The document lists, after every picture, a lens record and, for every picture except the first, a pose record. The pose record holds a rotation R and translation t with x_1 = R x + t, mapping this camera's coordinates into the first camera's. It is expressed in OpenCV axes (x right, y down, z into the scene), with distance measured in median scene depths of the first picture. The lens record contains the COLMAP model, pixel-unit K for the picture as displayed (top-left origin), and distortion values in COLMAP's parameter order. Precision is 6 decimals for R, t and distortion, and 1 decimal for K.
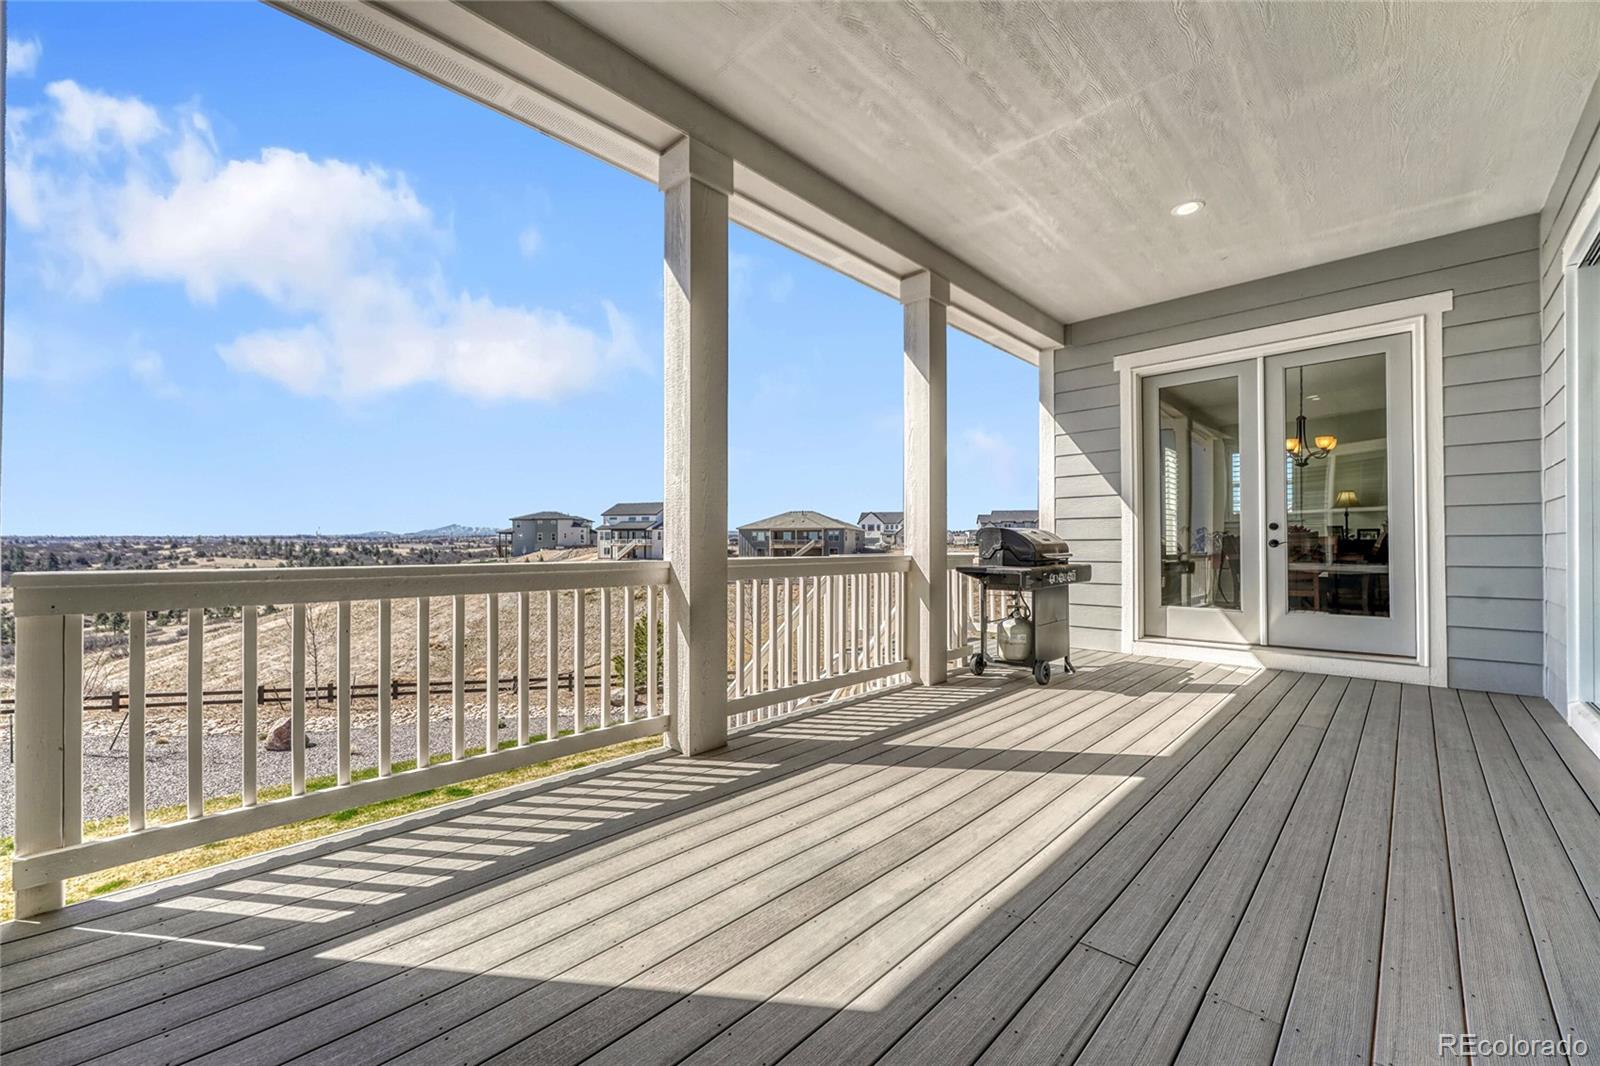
lens RADIAL K [[637.2, 0, 793.0], [0, 637.2, 542.1], [0, 0, 1]] dist [-0.000377, -0.000013]
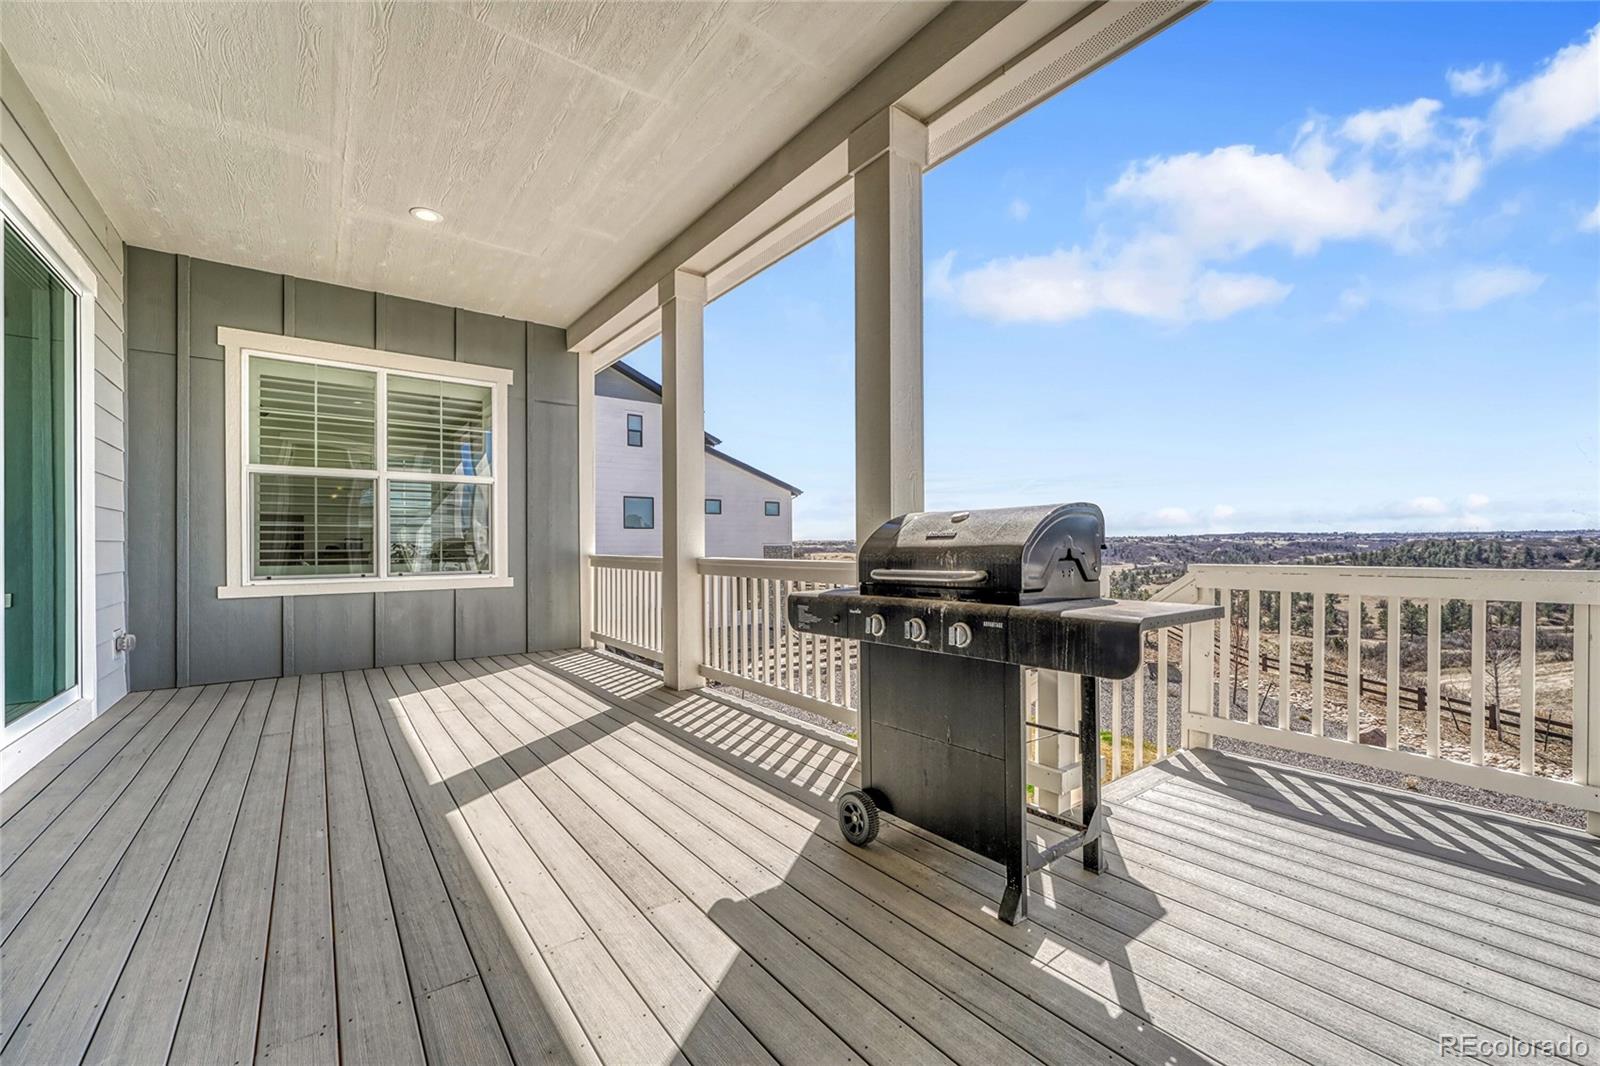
lens RADIAL K [[637.2, 0, 796.2], [0, 637.2, 543.6], [0, 0, 1]] dist [-0.000377, -0.000013]
pose [[-0.146945, 0.001784, -0.989143, 1.401948], [0.008860, 0.999961, 0.000488, -0.004318], [0.989105, -0.008692, -0.146955, 1.652006]]
